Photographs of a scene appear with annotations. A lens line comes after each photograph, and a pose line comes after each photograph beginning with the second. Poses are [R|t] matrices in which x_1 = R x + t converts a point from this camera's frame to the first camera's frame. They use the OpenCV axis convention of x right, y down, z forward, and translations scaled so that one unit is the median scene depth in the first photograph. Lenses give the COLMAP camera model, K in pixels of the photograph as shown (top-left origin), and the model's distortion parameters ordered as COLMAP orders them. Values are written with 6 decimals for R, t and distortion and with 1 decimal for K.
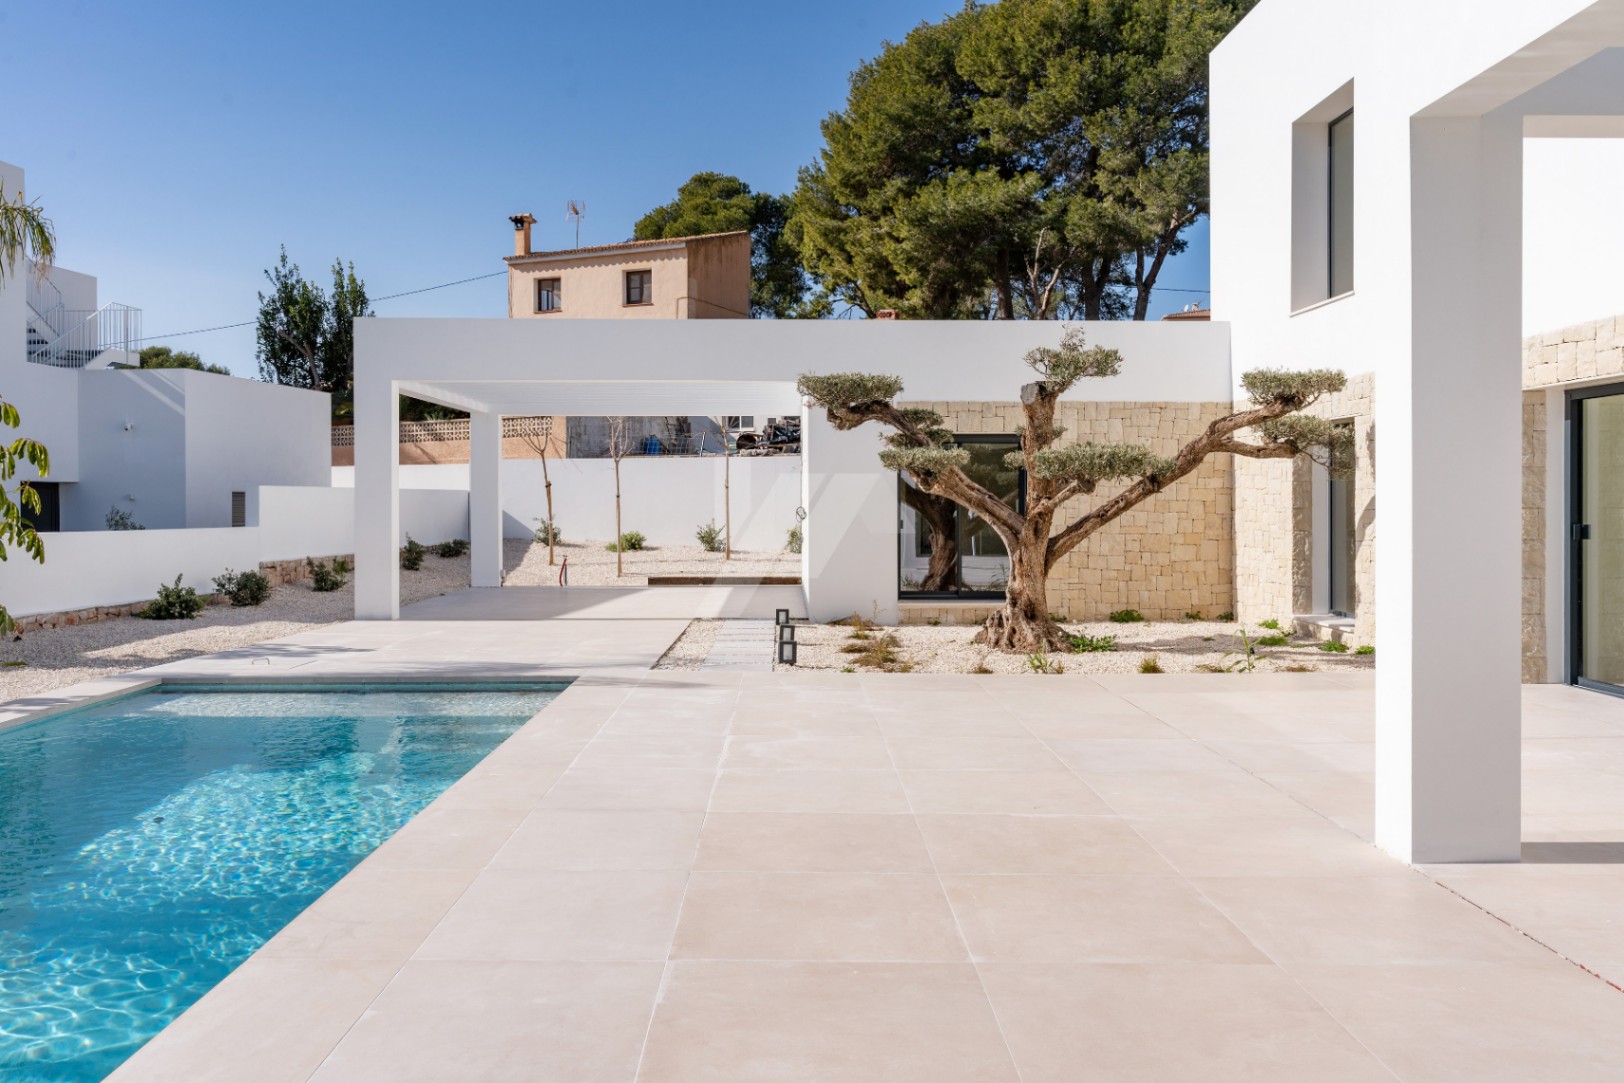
lens RADIAL K [[1273.2, 0, 801.6], [0, 1273.2, 520.7], [0, 0, 1]] dist [-0.003569, 0.002140]
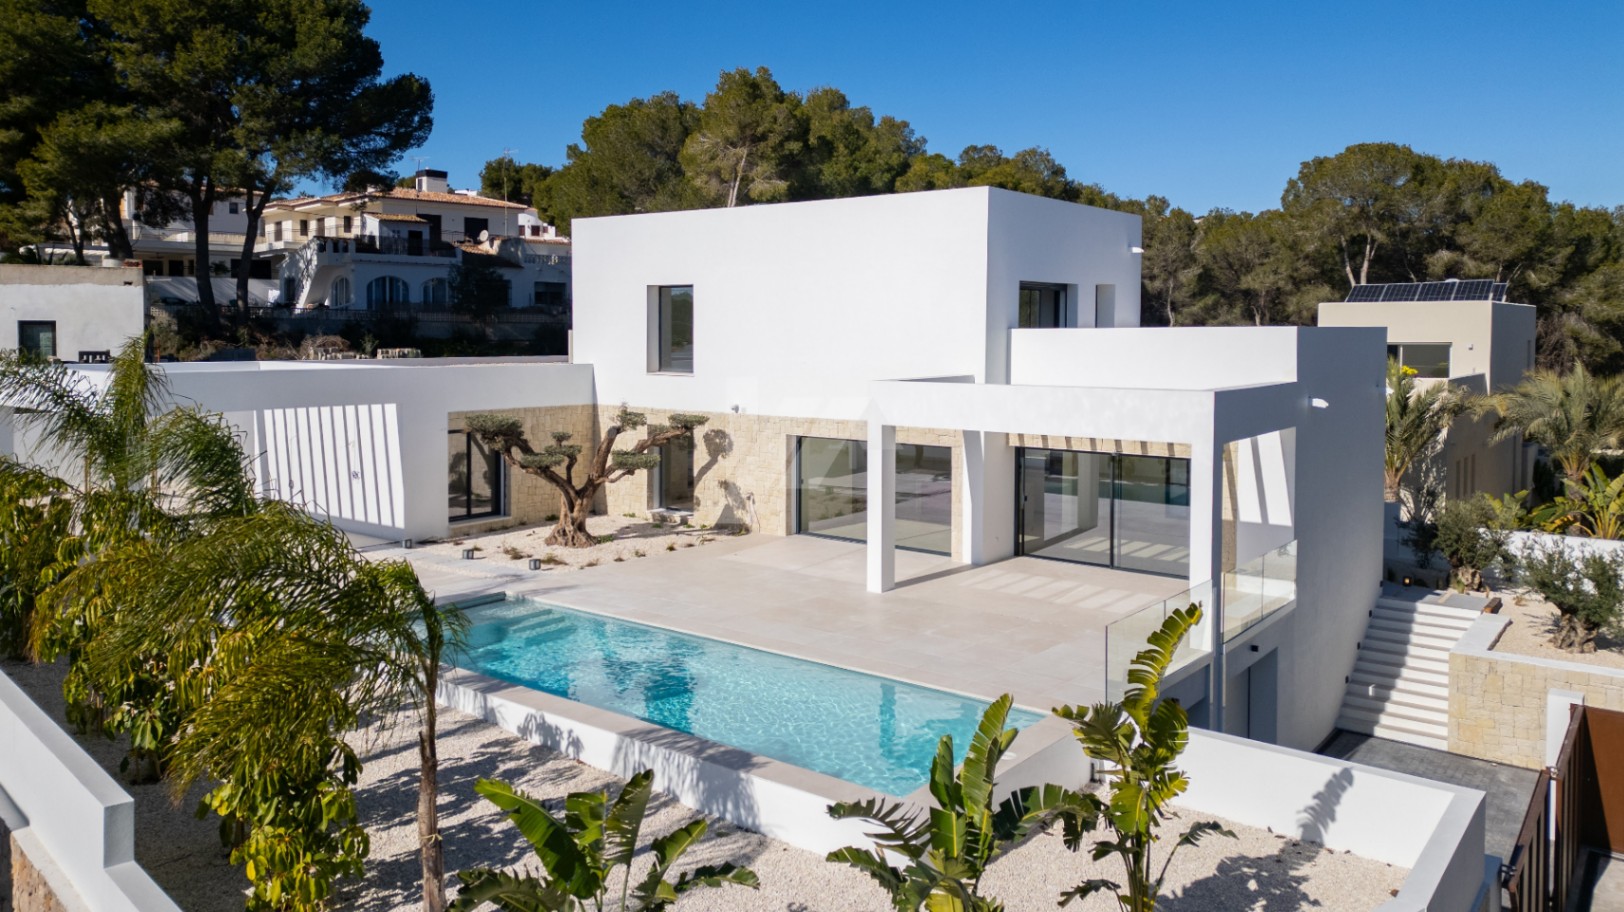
lens RADIAL K [[1223.4, 0, 819.0], [0, 1223.4, 447.1], [0, 0, 1]] dist [0.030082, -0.005230]
pose [[0.614349, -0.073640, 0.785590, -0.750639], [0.001254, 0.995725, 0.092357, -0.159444], [-0.789033, -0.055754, 0.611815, -0.354846]]
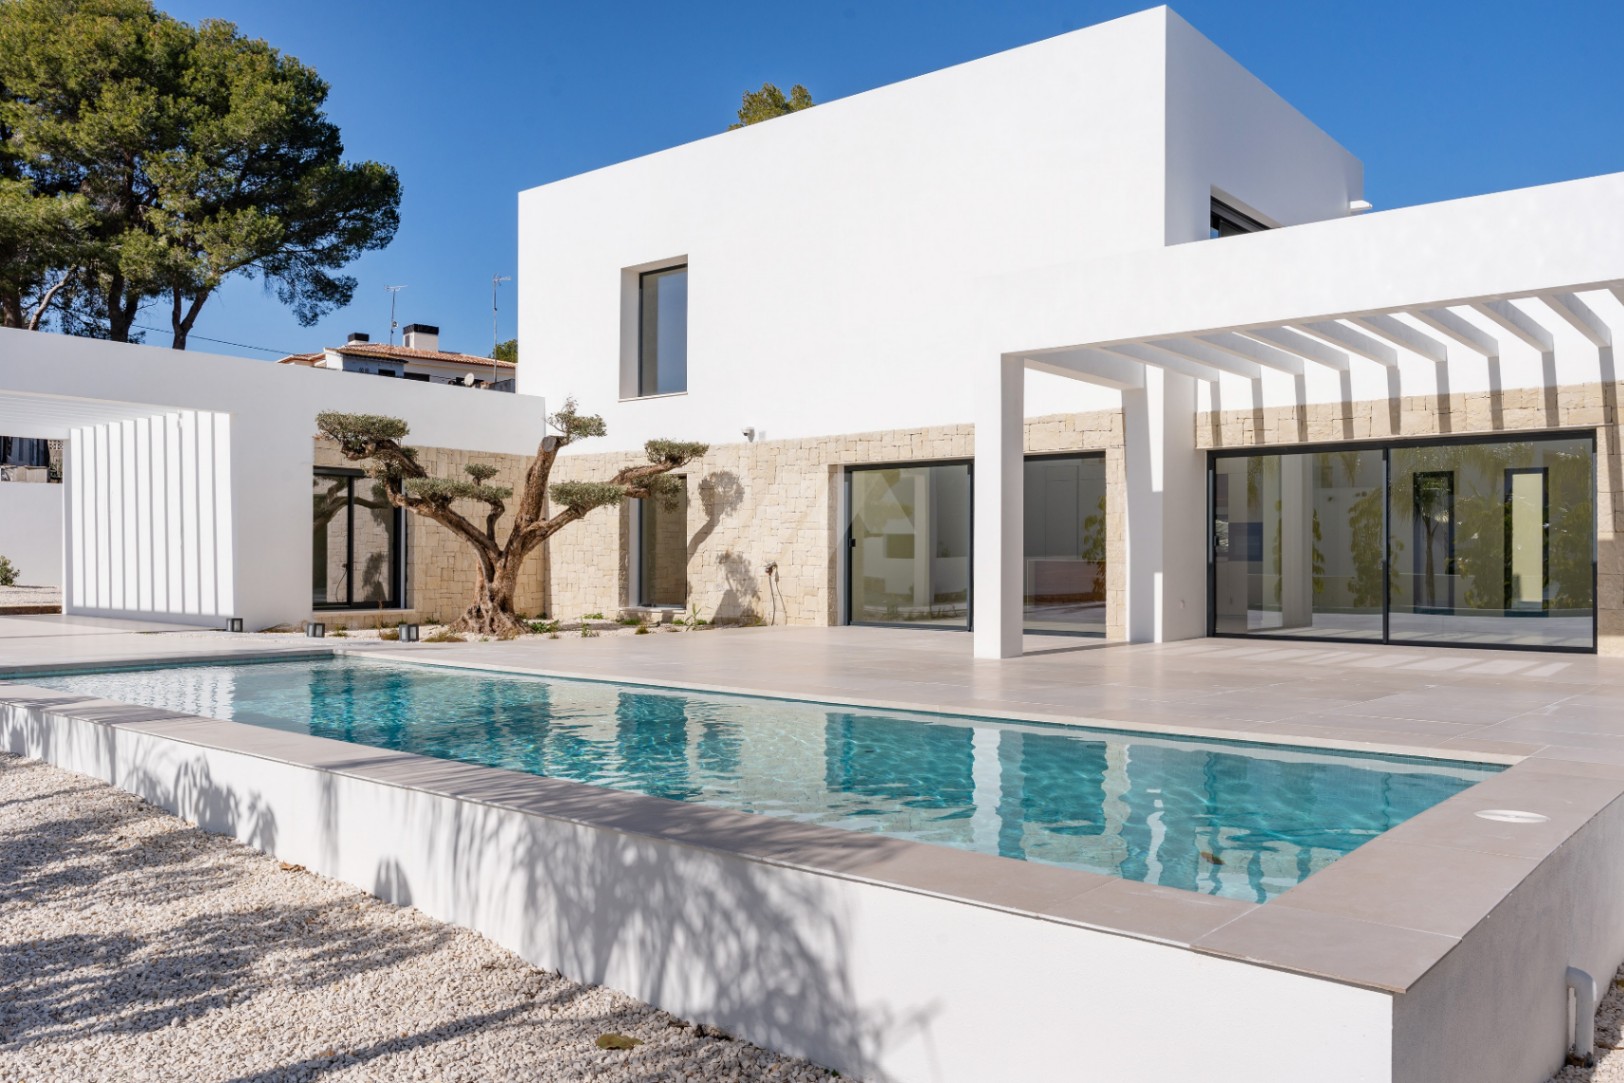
lens RADIAL K [[1312.2, 0, 786.5], [0, 1312.2, 577.6], [0, 0, 1]] dist [-0.006582, 0.038136]
pose [[0.659801, -0.005387, 0.751421, -0.428125], [0.005976, 0.999980, 0.001922, 0.026697], [-0.751417, 0.003222, 0.659820, -0.089471]]
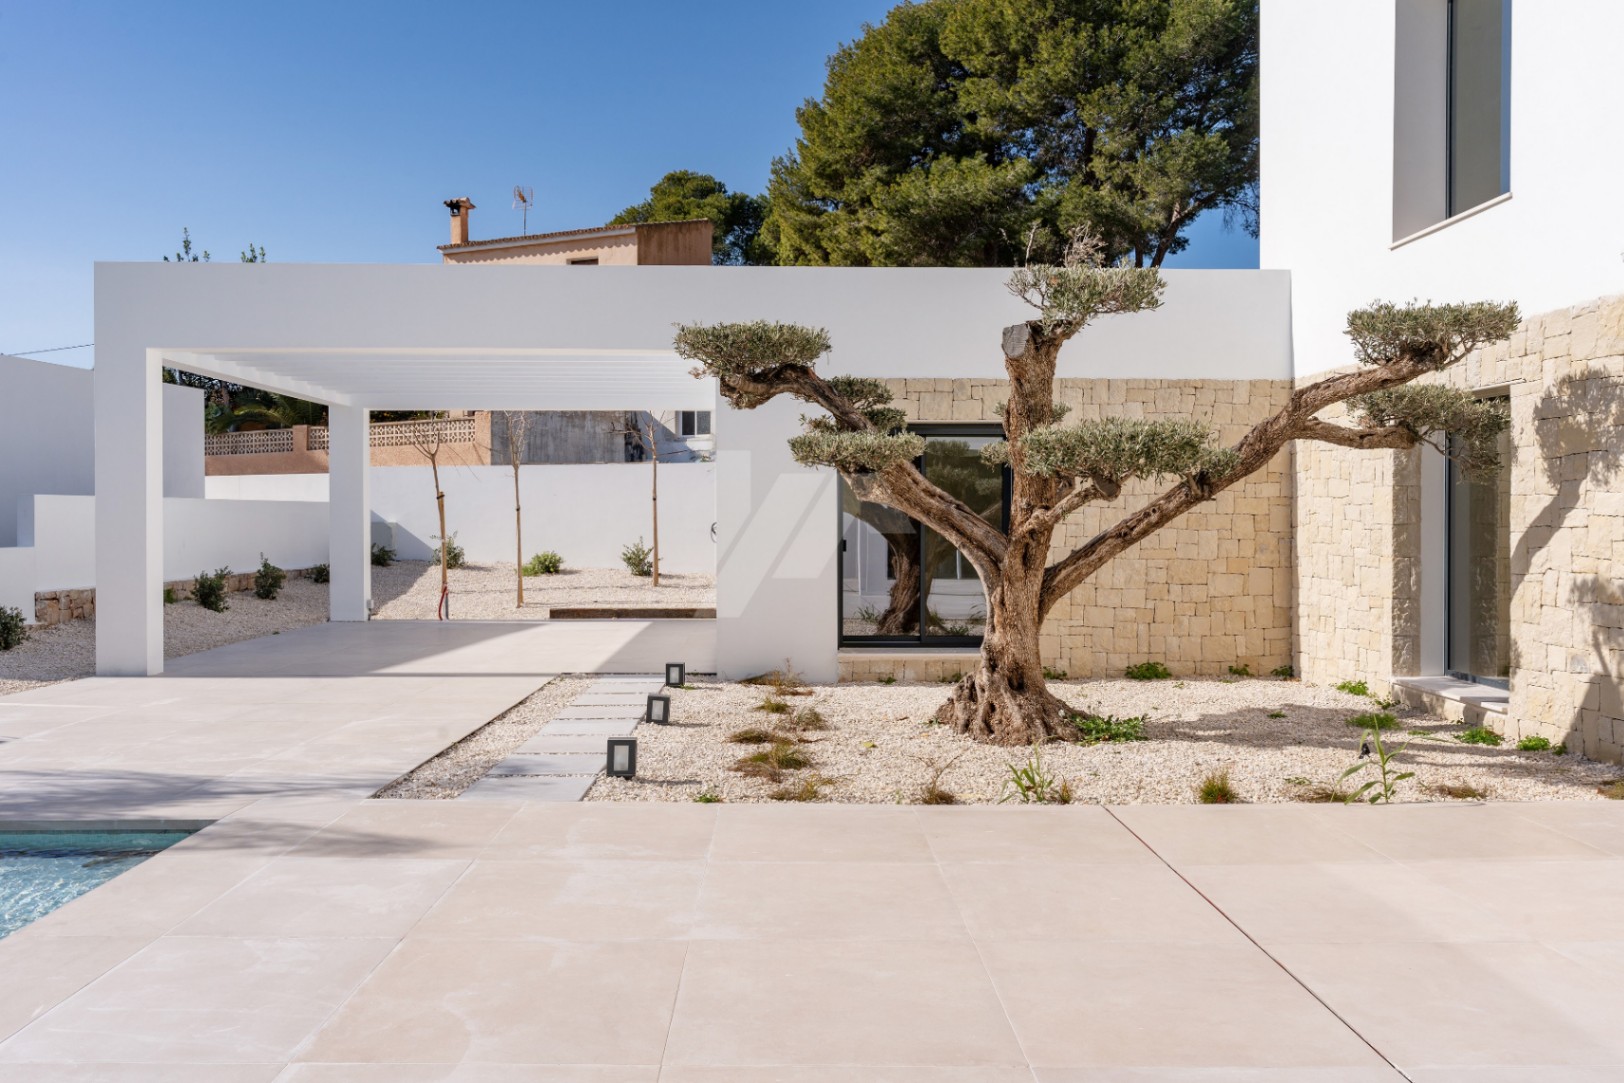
lens RADIAL K [[1232.4, 0, 812.0], [0, 1232.4, 541.5], [0, 0, 1]] dist [0.000340, 0.002439]
pose [[0.999947, 0.001104, 0.010240, 0.042382], [-0.001141, 0.999993, 0.003531, -0.001709], [-0.010236, -0.003542, 0.999941, 0.229925]]
